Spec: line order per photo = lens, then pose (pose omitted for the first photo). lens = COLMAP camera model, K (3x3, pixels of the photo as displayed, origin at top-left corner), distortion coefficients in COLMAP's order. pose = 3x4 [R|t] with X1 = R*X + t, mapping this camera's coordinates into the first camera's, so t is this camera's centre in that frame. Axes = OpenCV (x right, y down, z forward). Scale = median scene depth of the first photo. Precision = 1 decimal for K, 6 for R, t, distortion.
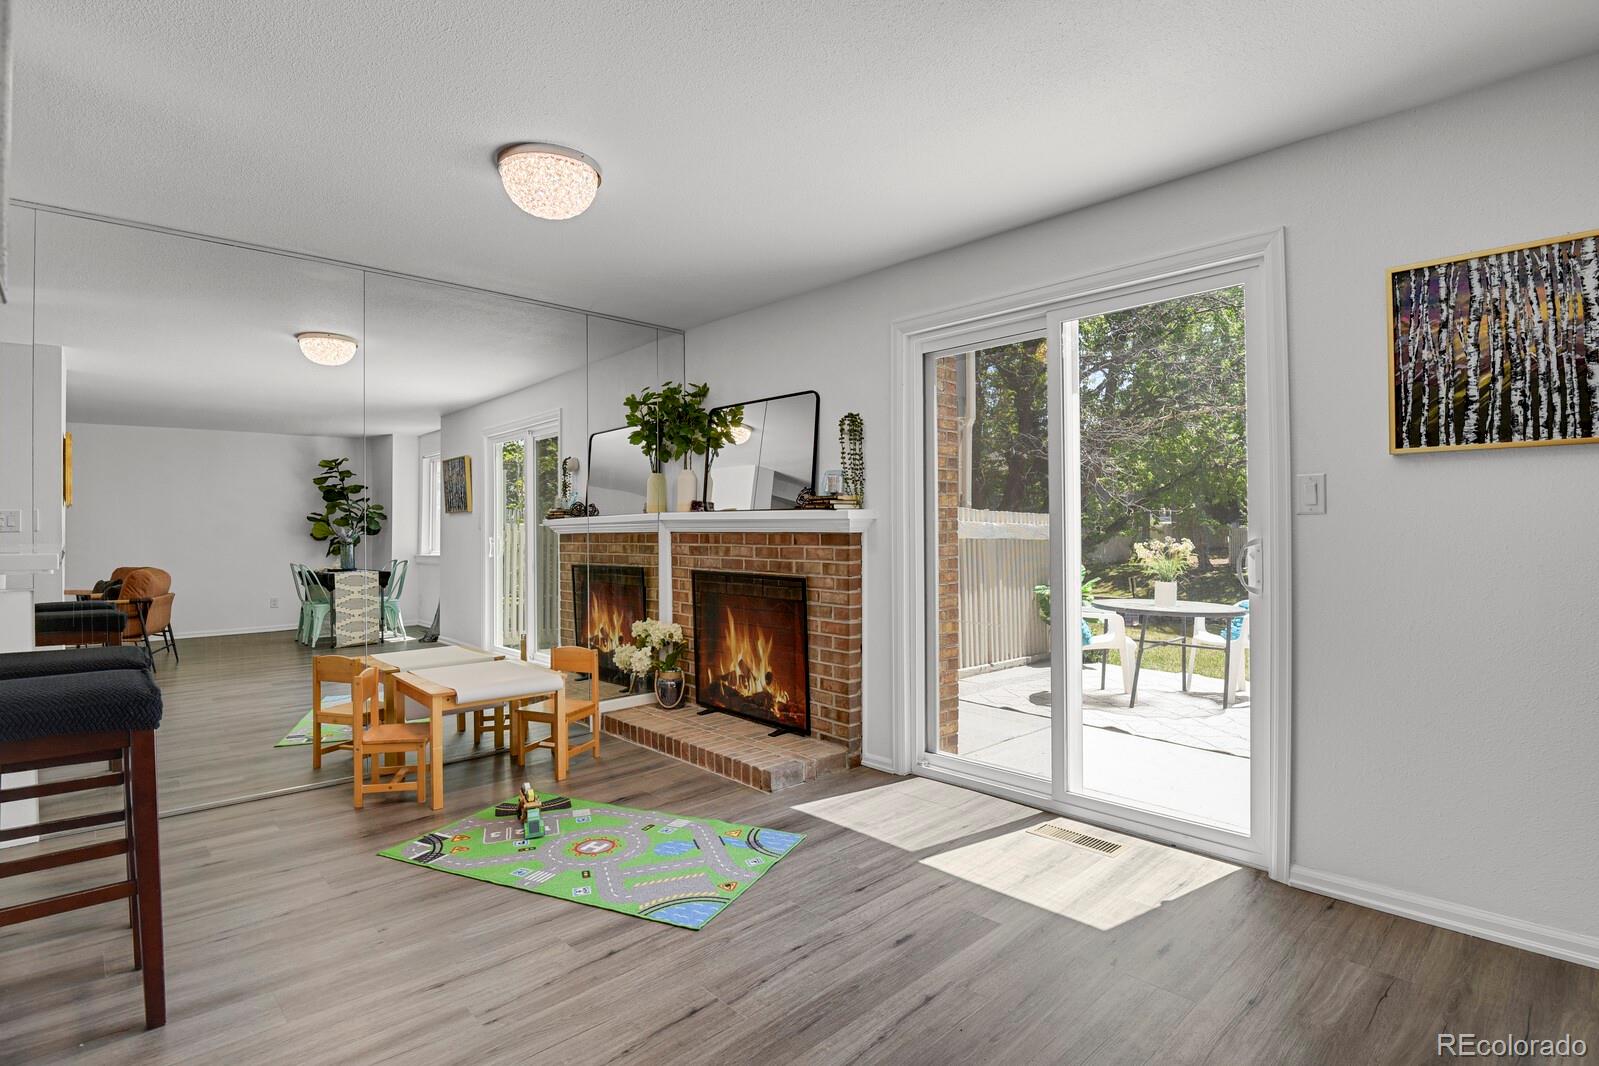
lens RADIAL K [[782.2, 0, 808.3], [0, 782.2, 528.3], [0, 0, 1]] dist [-0.019376, -0.005637]
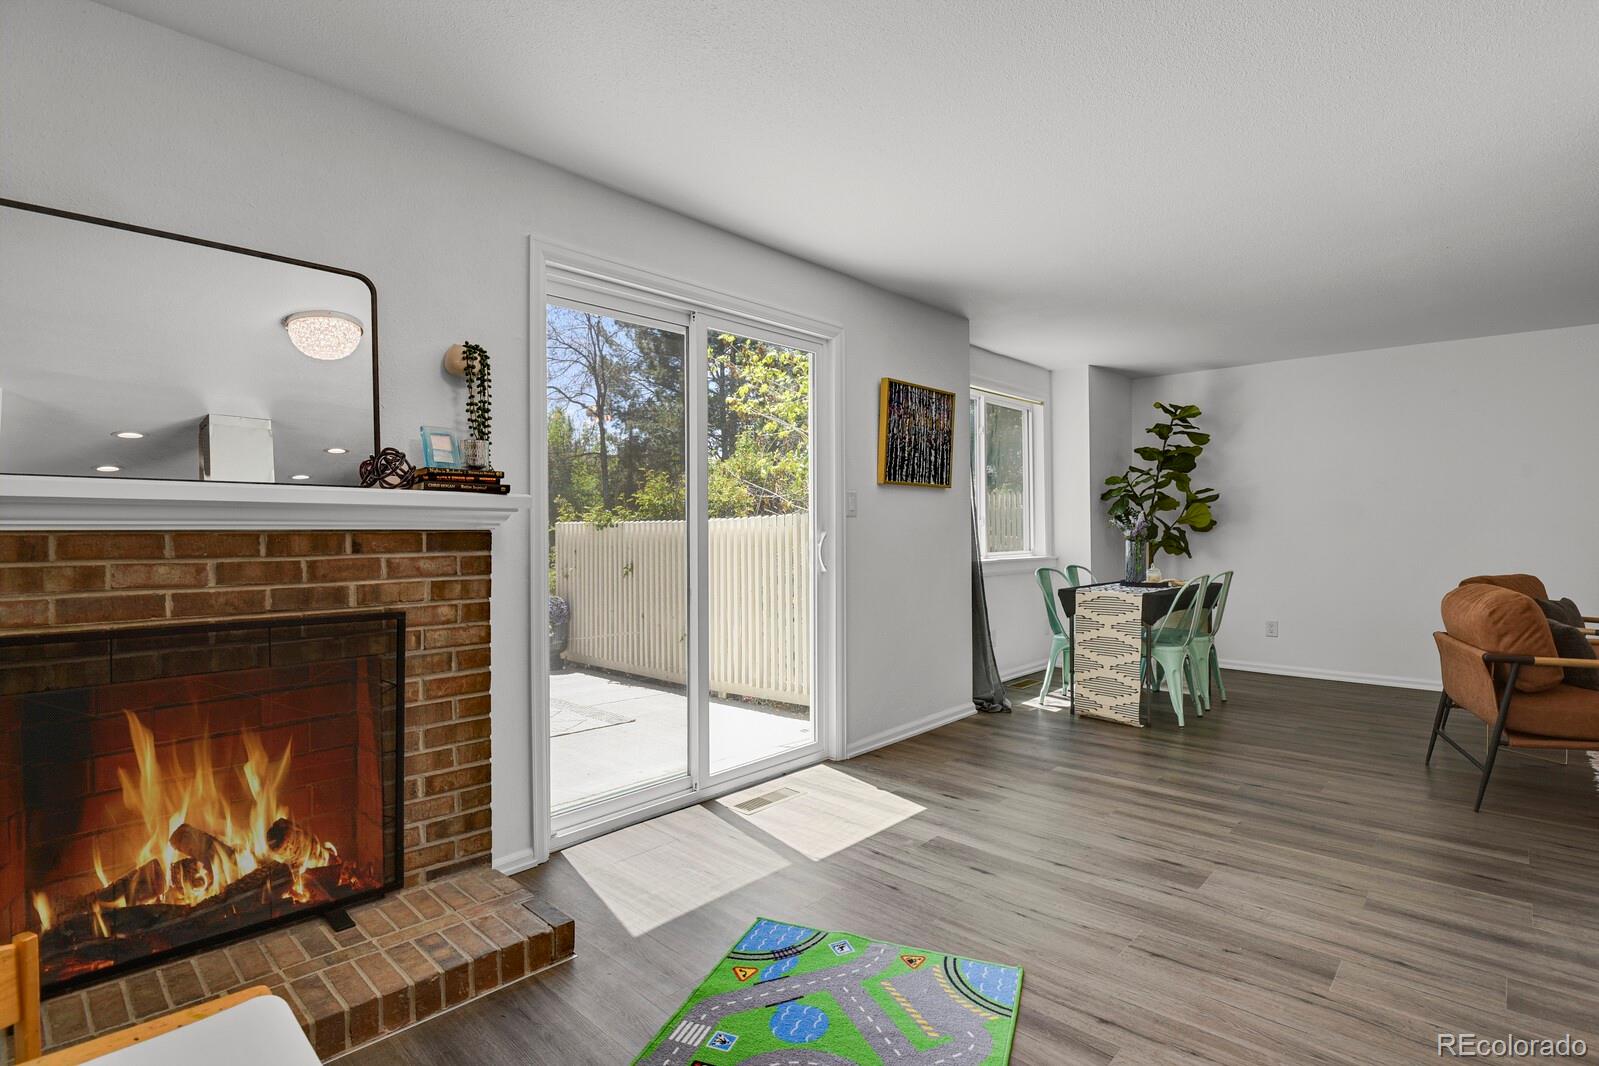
lens RADIAL K [[782.2, 0, 809.0], [0, 782.2, 533.2], [0, 0, 1]] dist [-0.019376, -0.005637]
pose [[-0.062754, -0.003118, 0.998024, -0.599754], [0.002102, 0.999992, 0.003256, 0.006415], [-0.998027, 0.002302, -0.062747, 0.767372]]
